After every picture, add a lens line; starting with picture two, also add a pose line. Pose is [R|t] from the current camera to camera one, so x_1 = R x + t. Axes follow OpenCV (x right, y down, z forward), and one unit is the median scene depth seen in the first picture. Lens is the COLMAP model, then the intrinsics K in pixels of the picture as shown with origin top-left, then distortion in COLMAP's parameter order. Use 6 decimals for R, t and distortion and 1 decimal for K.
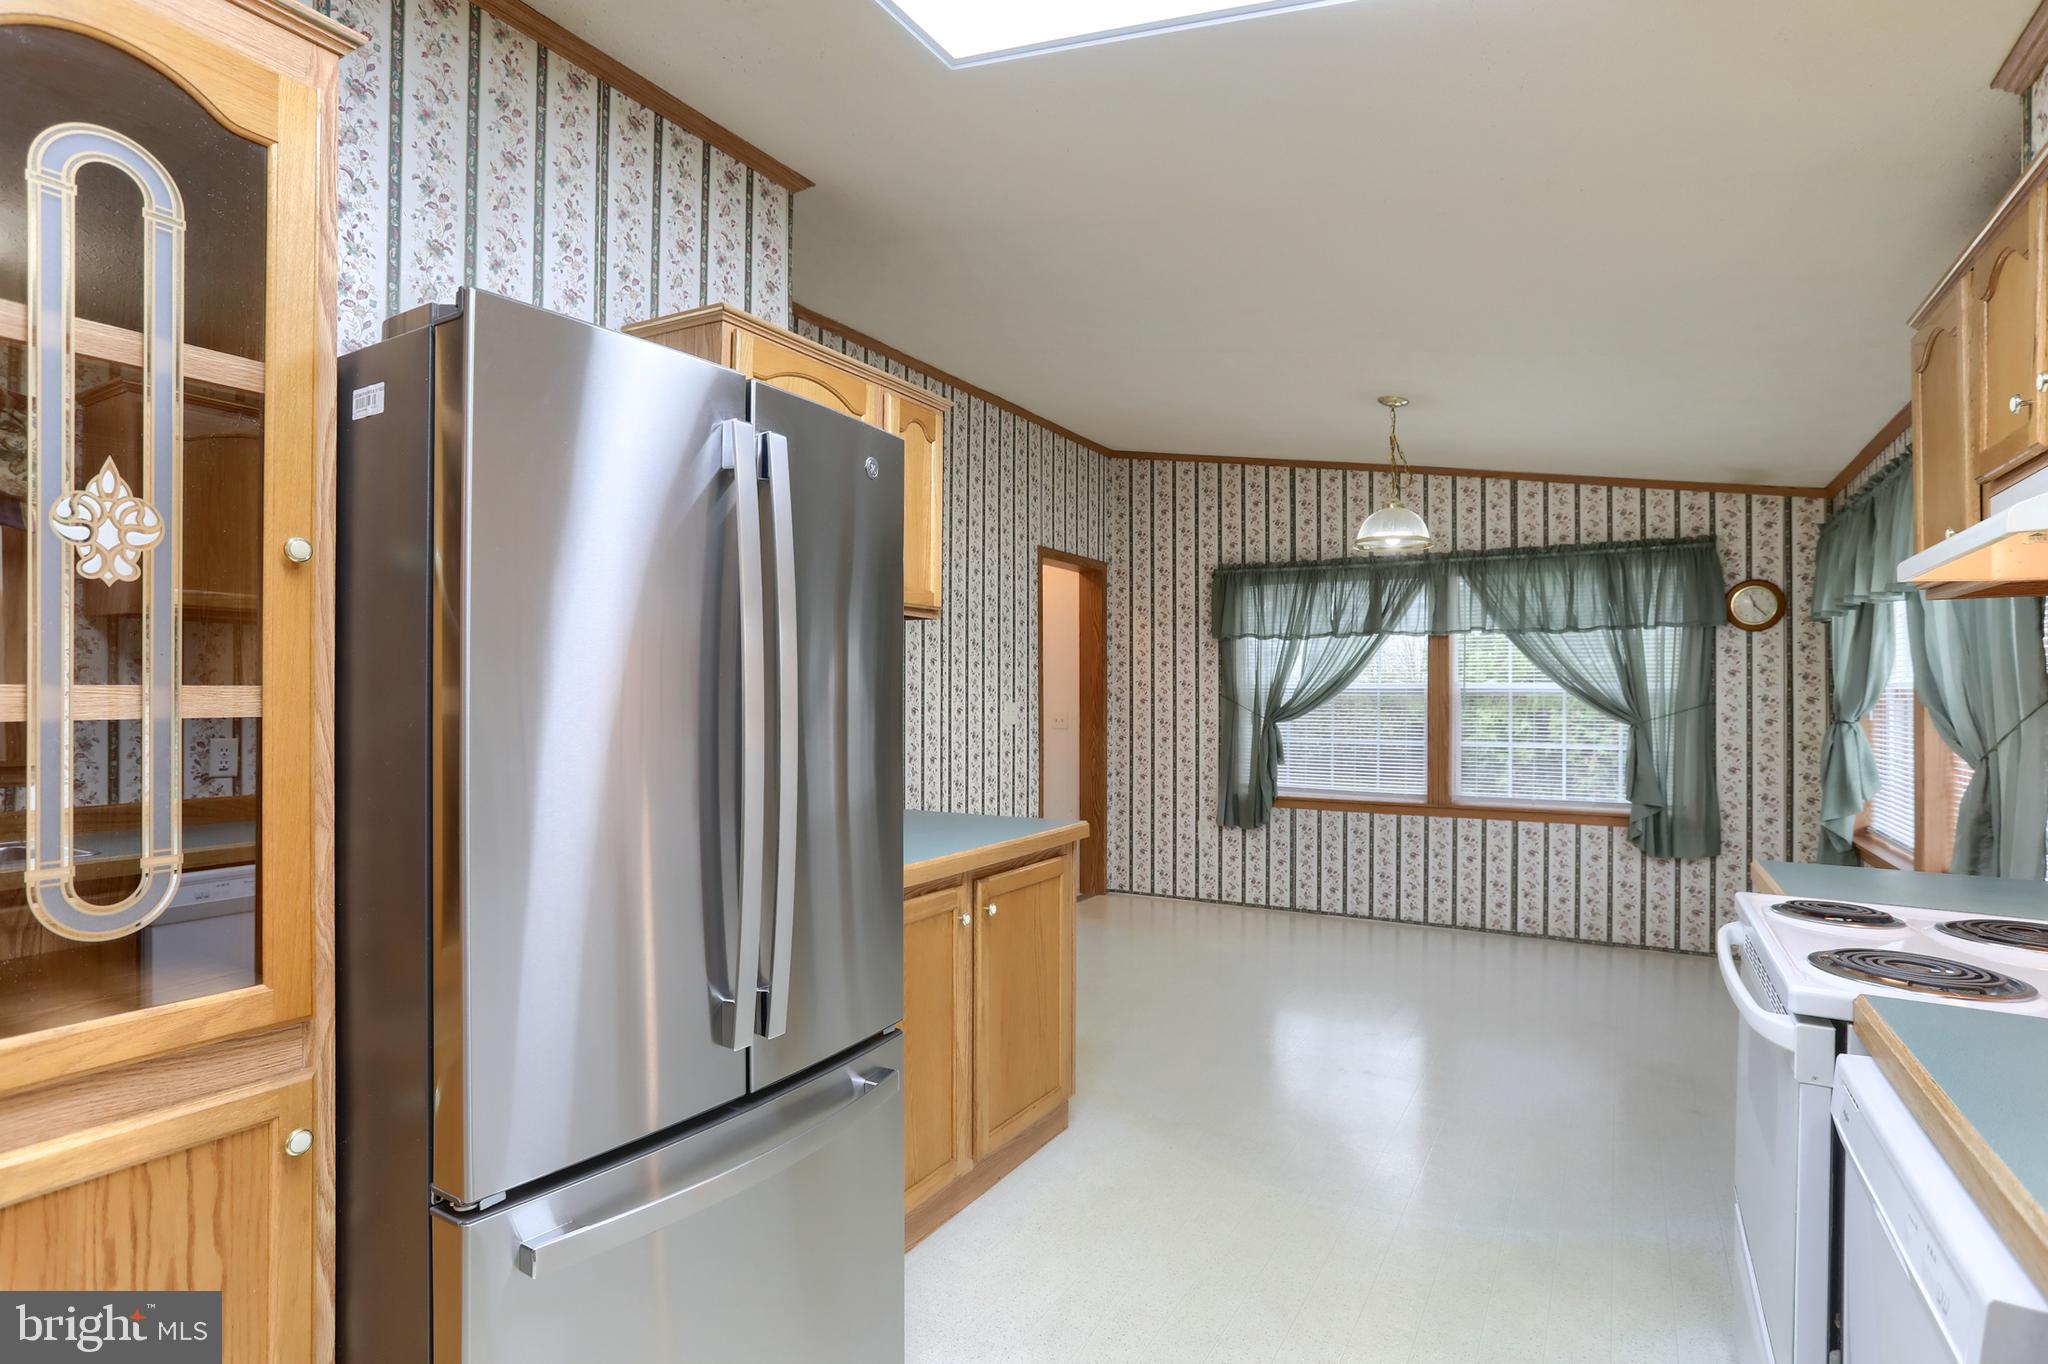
lens RADIAL K [[1005.0, 0, 1030.3], [0, 1005.0, 684.6], [0, 0, 1]] dist [-0.072458, 0.046939]
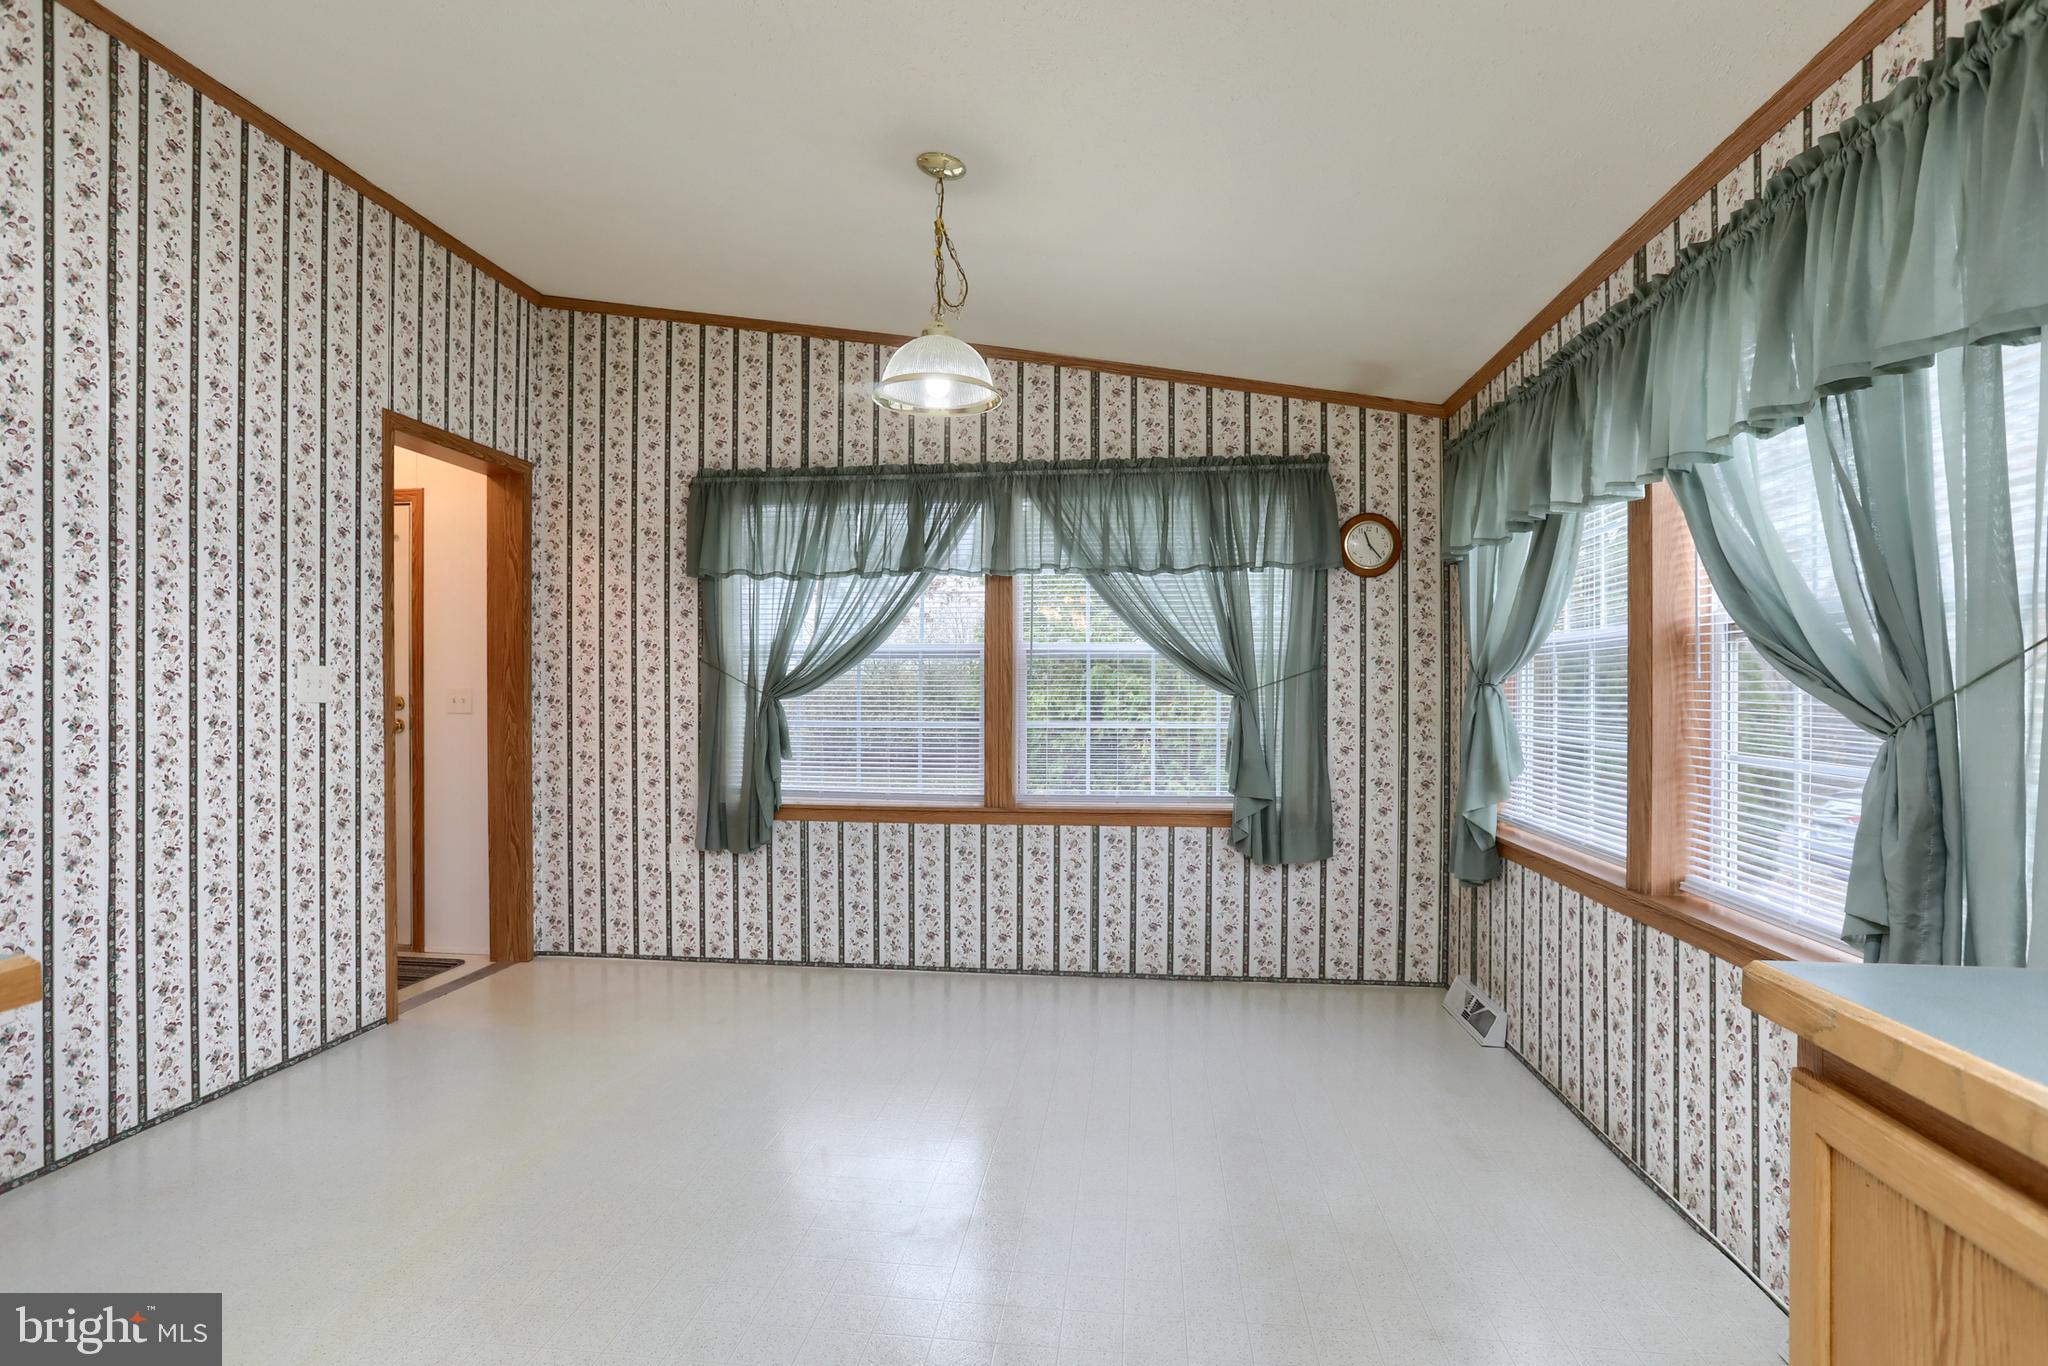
lens RADIAL K [[1024.6, 0, 1025.5], [0, 1024.6, 678.2], [0, 0, 1]] dist [-0.058056, 0.032574]
pose [[0.910077, 0.000710, 0.414439, 0.118423], [-0.001443, 0.999998, 0.001457, 0.024598], [-0.414438, -0.001924, 0.910076, 0.311567]]
